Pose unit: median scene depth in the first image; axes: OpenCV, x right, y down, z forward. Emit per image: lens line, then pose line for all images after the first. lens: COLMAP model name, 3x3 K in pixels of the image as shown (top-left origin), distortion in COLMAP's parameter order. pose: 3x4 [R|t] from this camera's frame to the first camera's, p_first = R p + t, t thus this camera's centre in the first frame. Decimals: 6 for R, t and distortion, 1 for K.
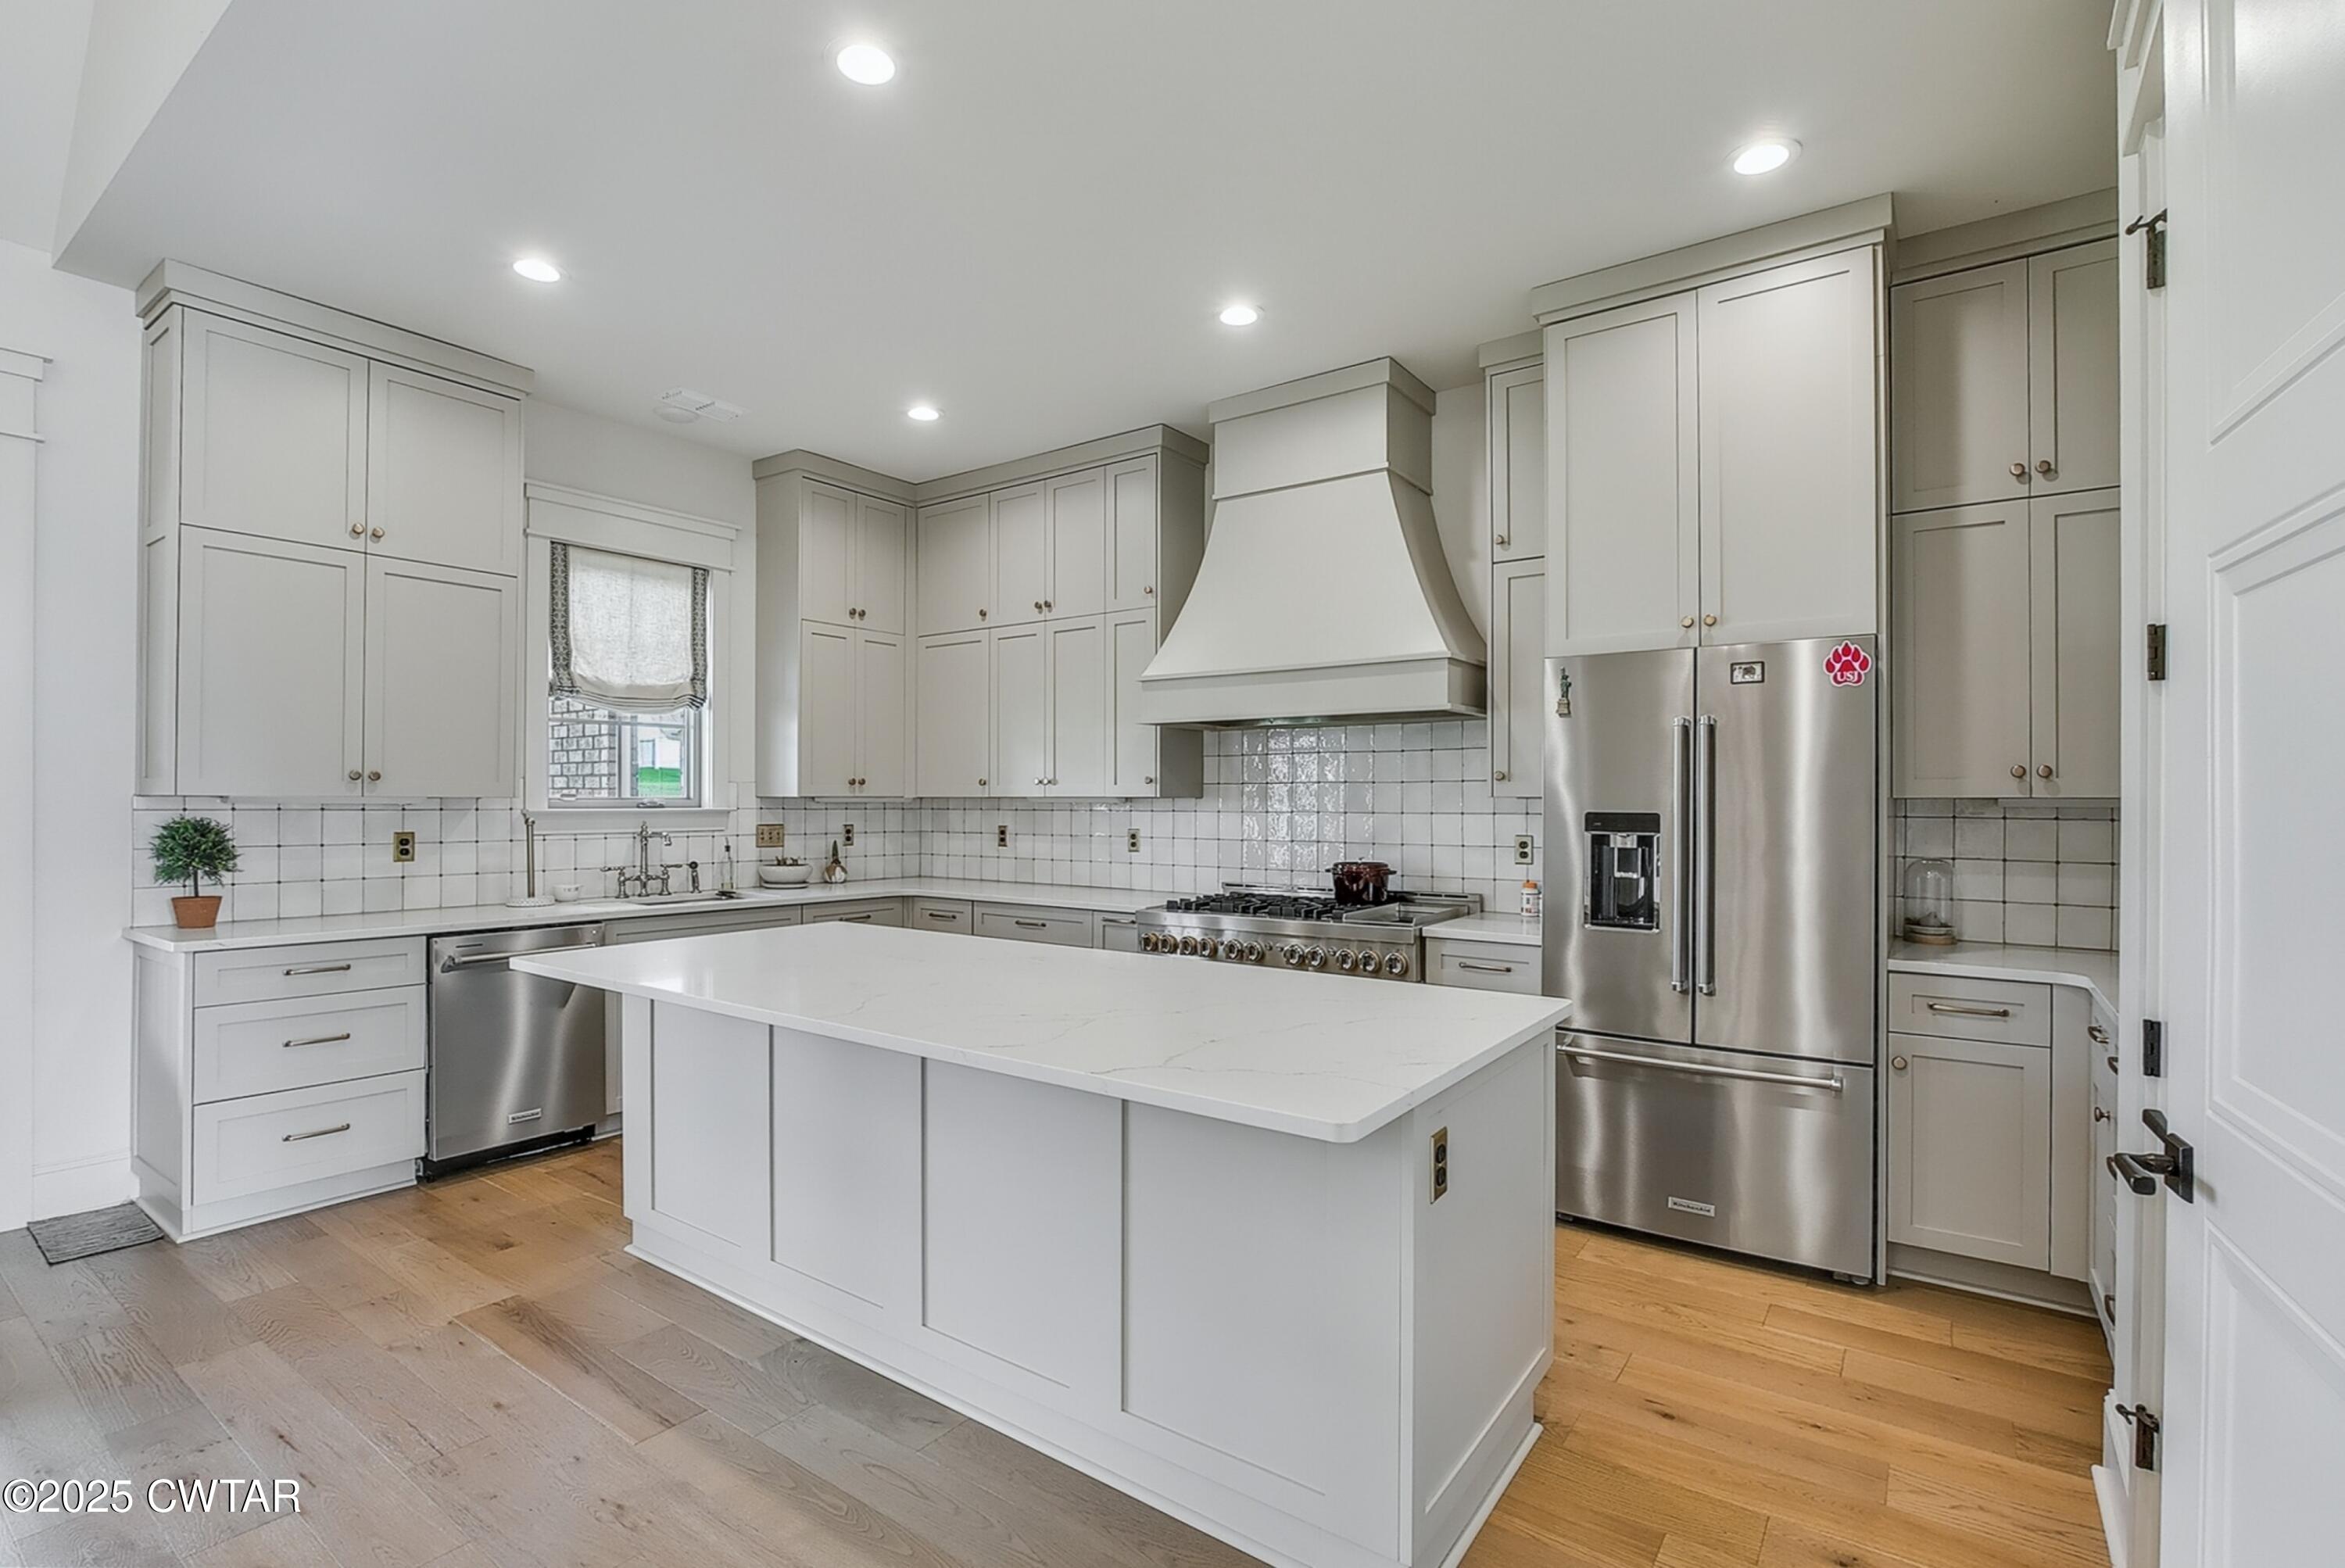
lens RADIAL K [[1086.3, 0, 1172.5], [0, 1086.3, 784.0], [0, 0, 1]] dist [-0.022907, 0.000426]
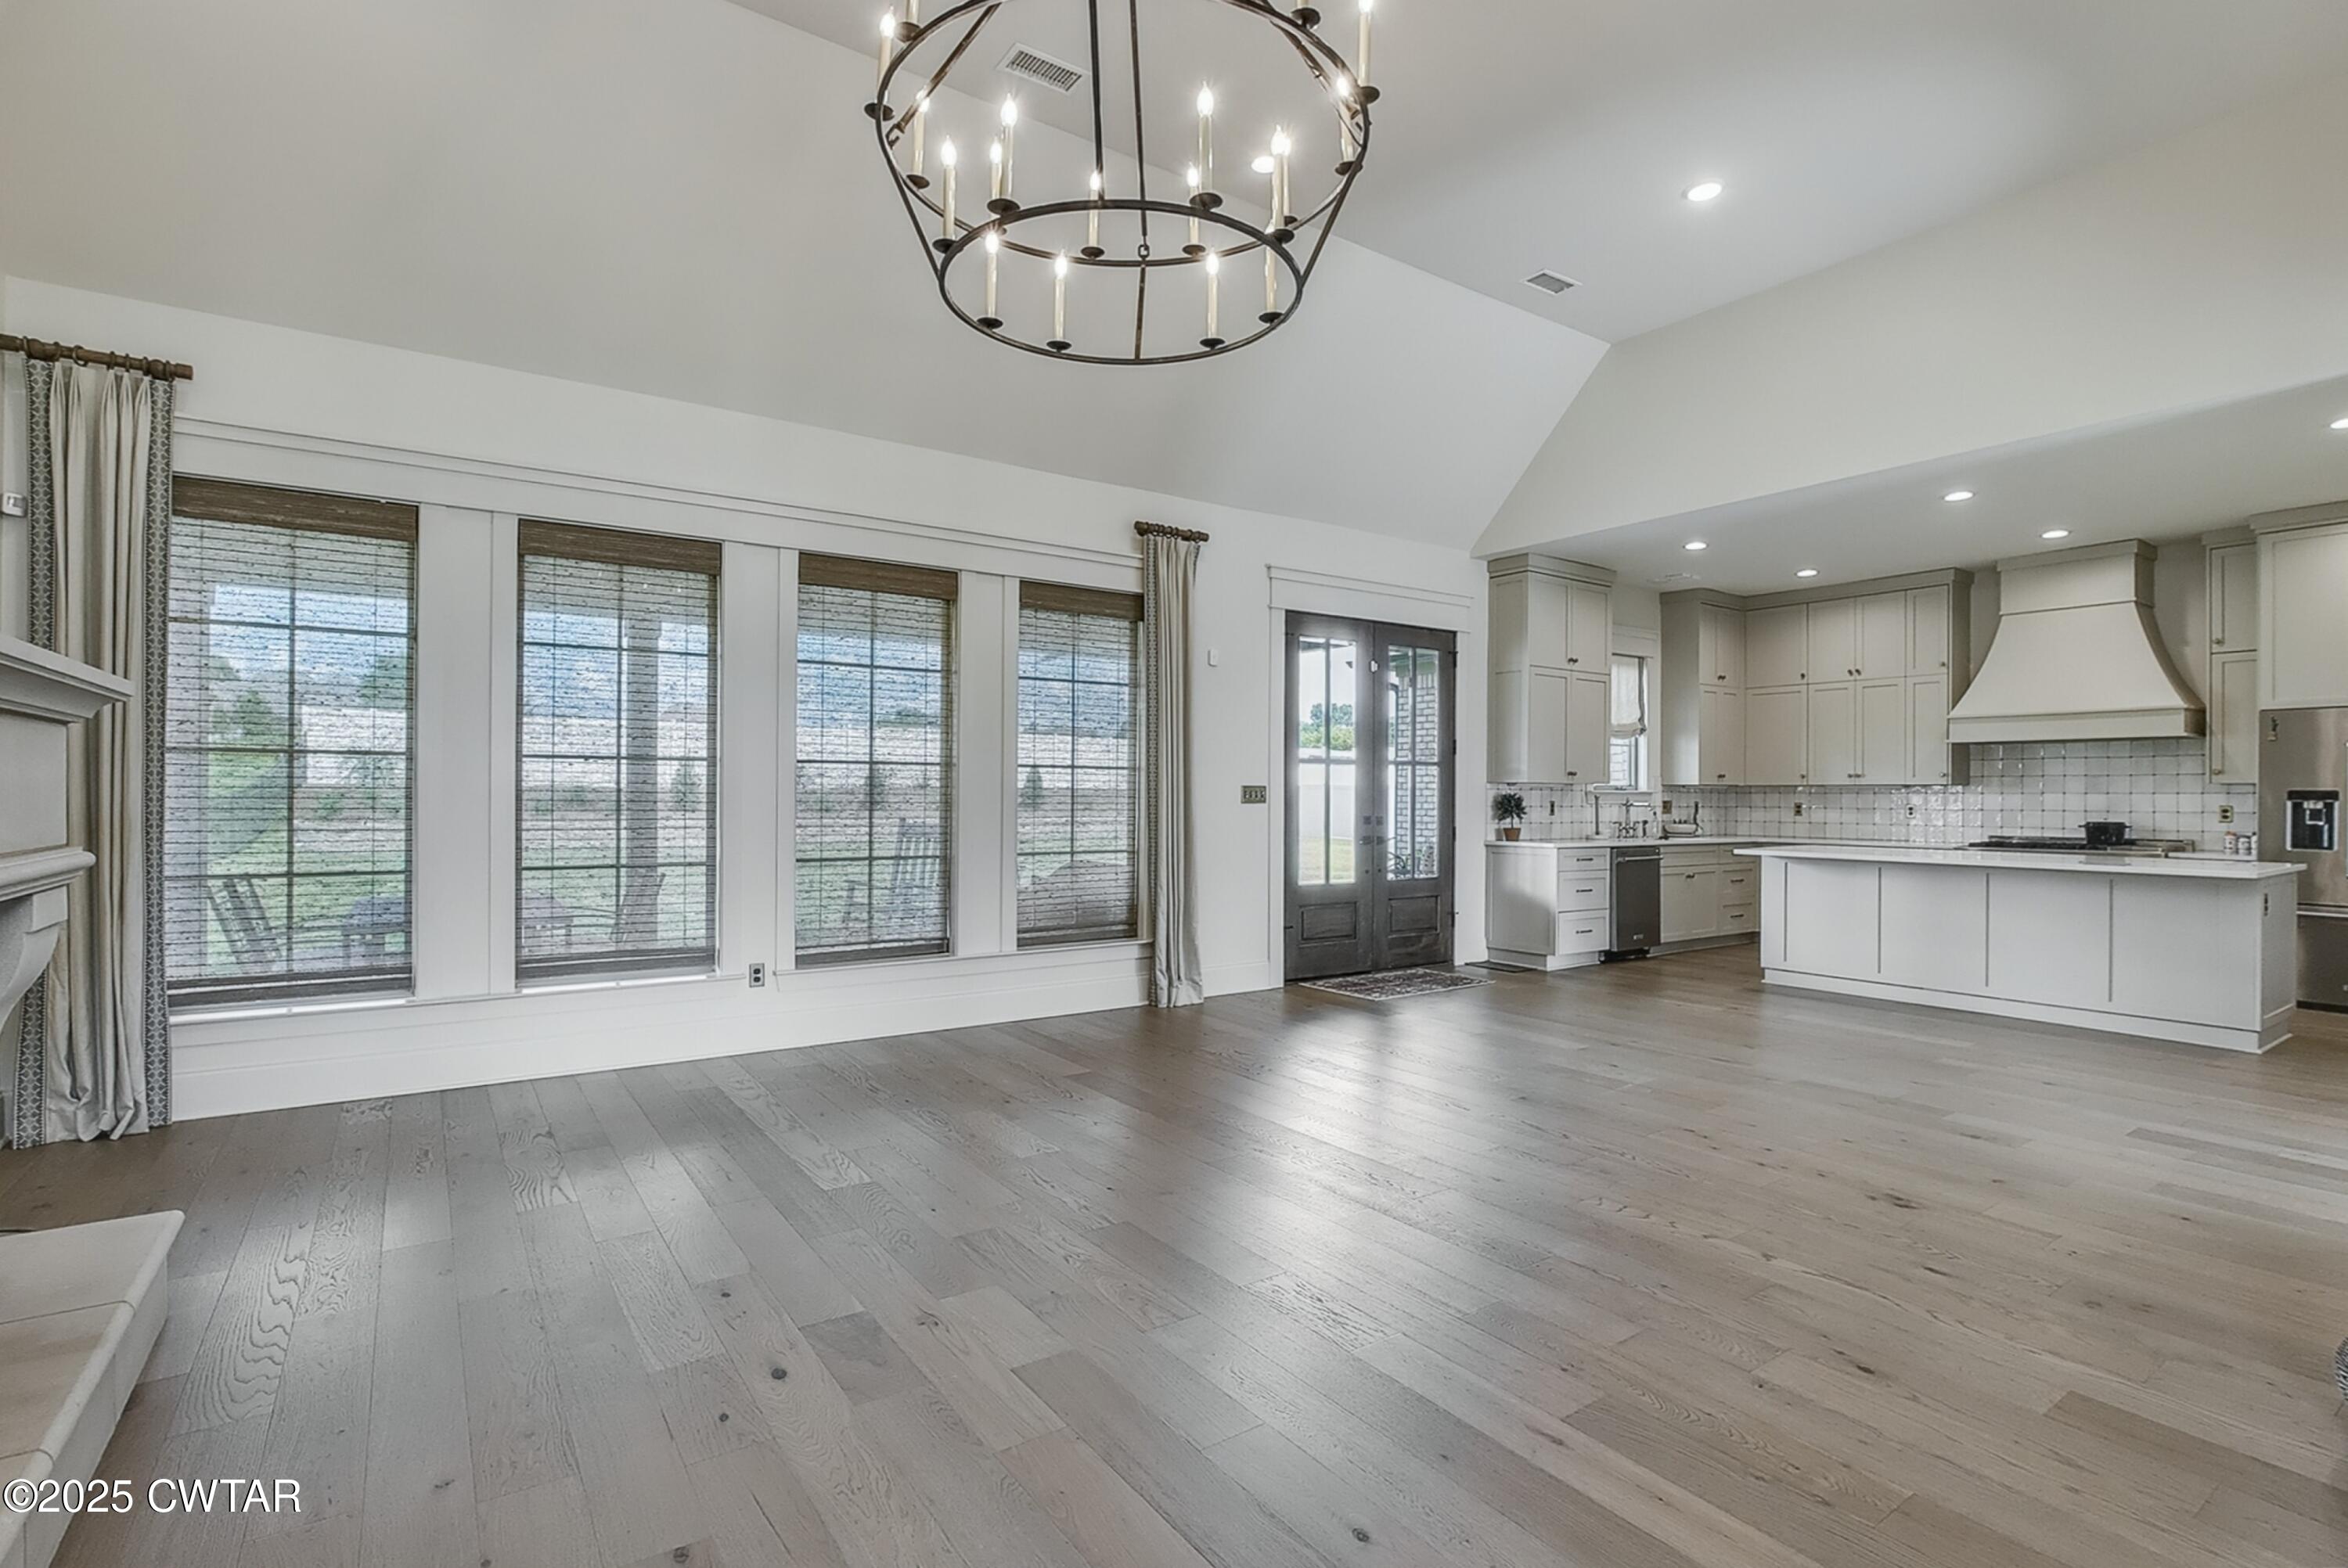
lens RADIAL K [[1087.6, 0, 1174.0], [0, 1087.6, 784.0], [0, 0, 1]] dist [-0.022907, 0.000426]
pose [[0.943031, 0.000197, -0.332705, -0.659810], [0.000961, 0.999994, 0.003316, 0.004728], [0.332704, -0.003447, 0.943025, -1.105708]]
